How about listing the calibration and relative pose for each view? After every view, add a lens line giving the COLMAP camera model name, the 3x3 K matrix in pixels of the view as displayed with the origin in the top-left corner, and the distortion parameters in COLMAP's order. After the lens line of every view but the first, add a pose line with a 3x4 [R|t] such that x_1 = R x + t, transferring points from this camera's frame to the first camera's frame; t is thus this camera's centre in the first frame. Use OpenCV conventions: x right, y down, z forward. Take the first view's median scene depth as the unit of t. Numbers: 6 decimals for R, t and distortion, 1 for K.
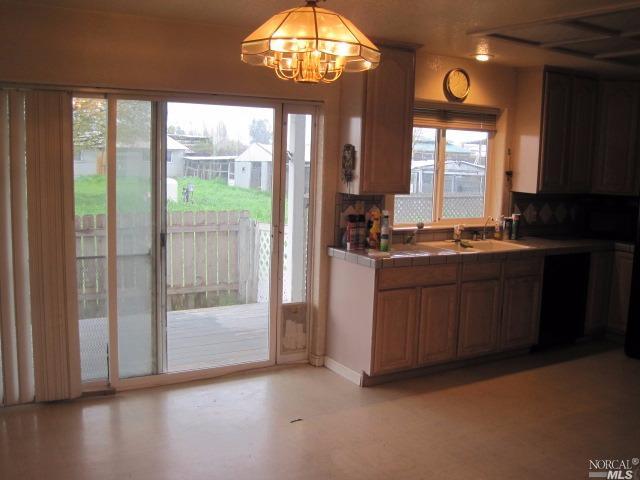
lens RADIAL K [[668.0, 0, 323.1], [0, 668.0, 237.4], [0, 0, 1]] dist [-0.115327, 0.000000]
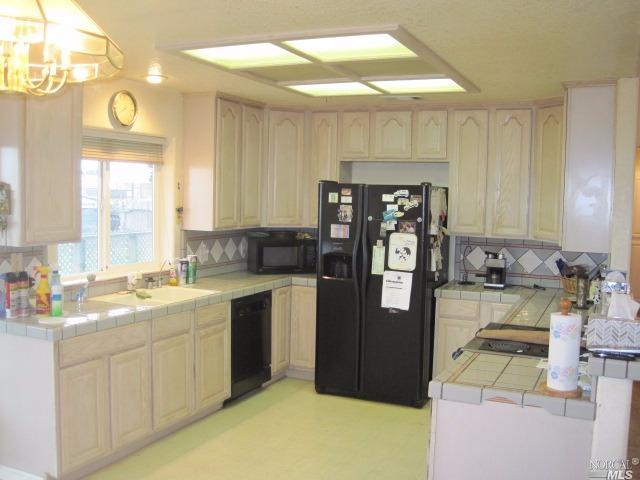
lens RADIAL K [[668.0, 0, 316.9], [0, 668.0, 241.9], [0, 0, 1]] dist [-0.115327, 0.000000]
pose [[0.835147, -0.056062, 0.547162, -0.064609], [0.076771, 0.996935, -0.015030, -0.028342], [-0.544643, 0.054559, 0.836892, 0.160953]]
